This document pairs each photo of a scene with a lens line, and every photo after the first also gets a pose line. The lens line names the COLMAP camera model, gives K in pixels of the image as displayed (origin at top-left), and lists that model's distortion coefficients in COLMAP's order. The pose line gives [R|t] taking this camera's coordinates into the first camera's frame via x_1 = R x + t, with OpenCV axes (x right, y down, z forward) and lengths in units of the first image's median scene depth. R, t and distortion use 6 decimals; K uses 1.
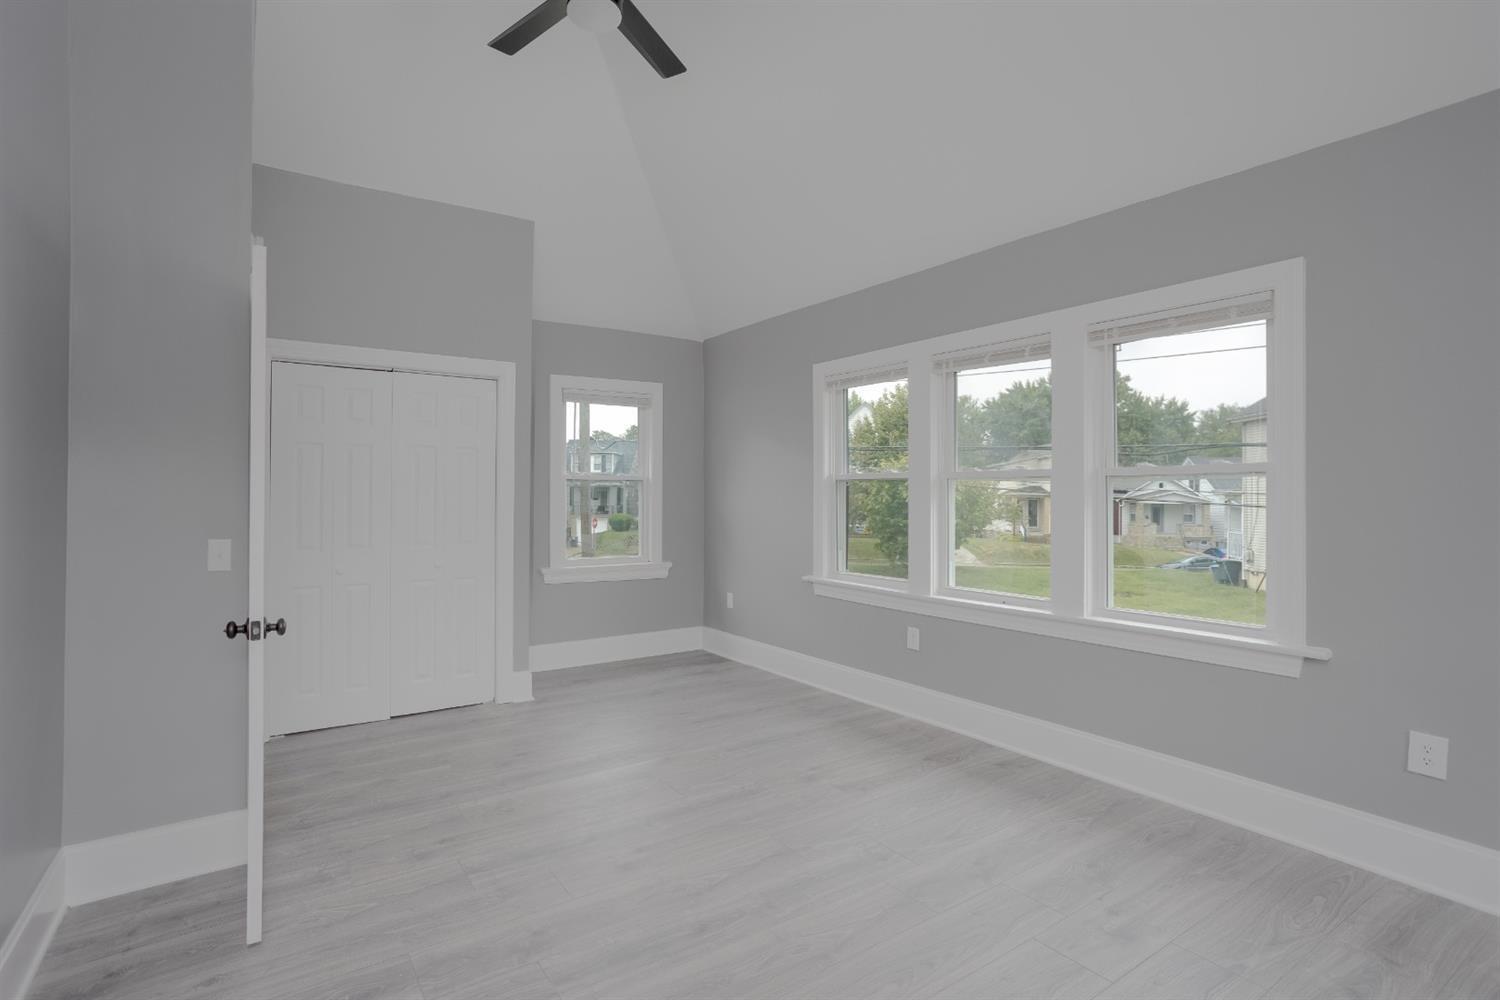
lens RADIAL K [[738.1, 0, 731.7], [0, 738.1, 496.1], [0, 0, 1]] dist [0.000401, 0.000920]
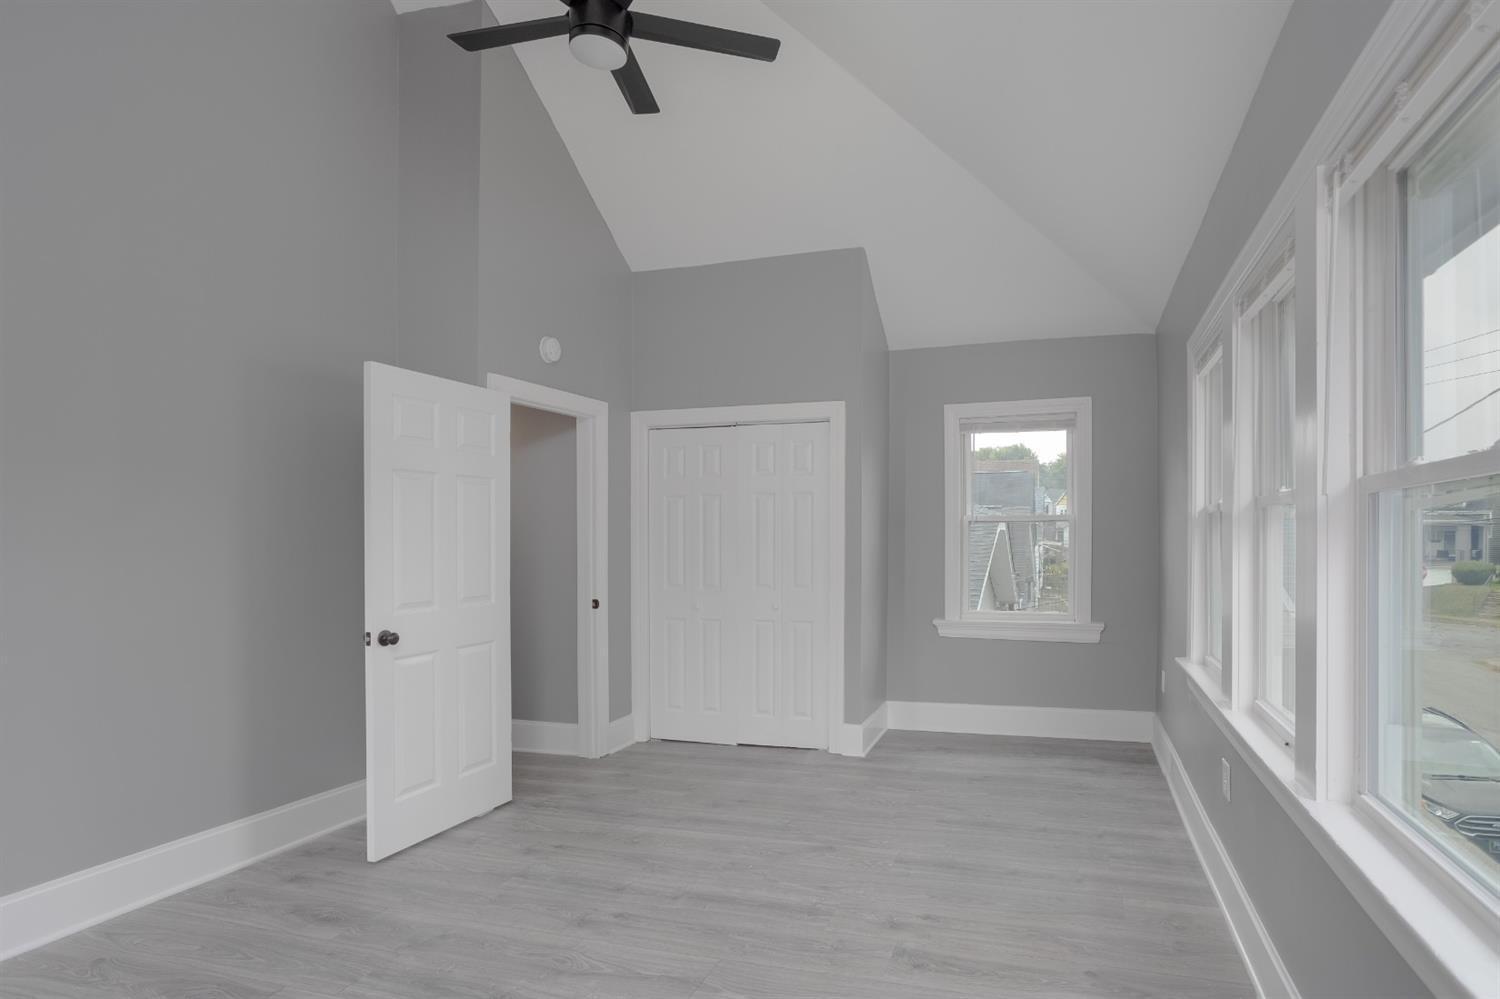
lens RADIAL K [[793.7, 0, 863.4], [0, 793.7, 544.6], [0, 0, 1]] dist [-0.039058, 0.000450]
pose [[0.654981, -0.002215, -0.755642, 0.451305], [0.007254, 0.999968, 0.003357, 0.002073], [0.755611, -0.007680, 0.654976, 0.312429]]
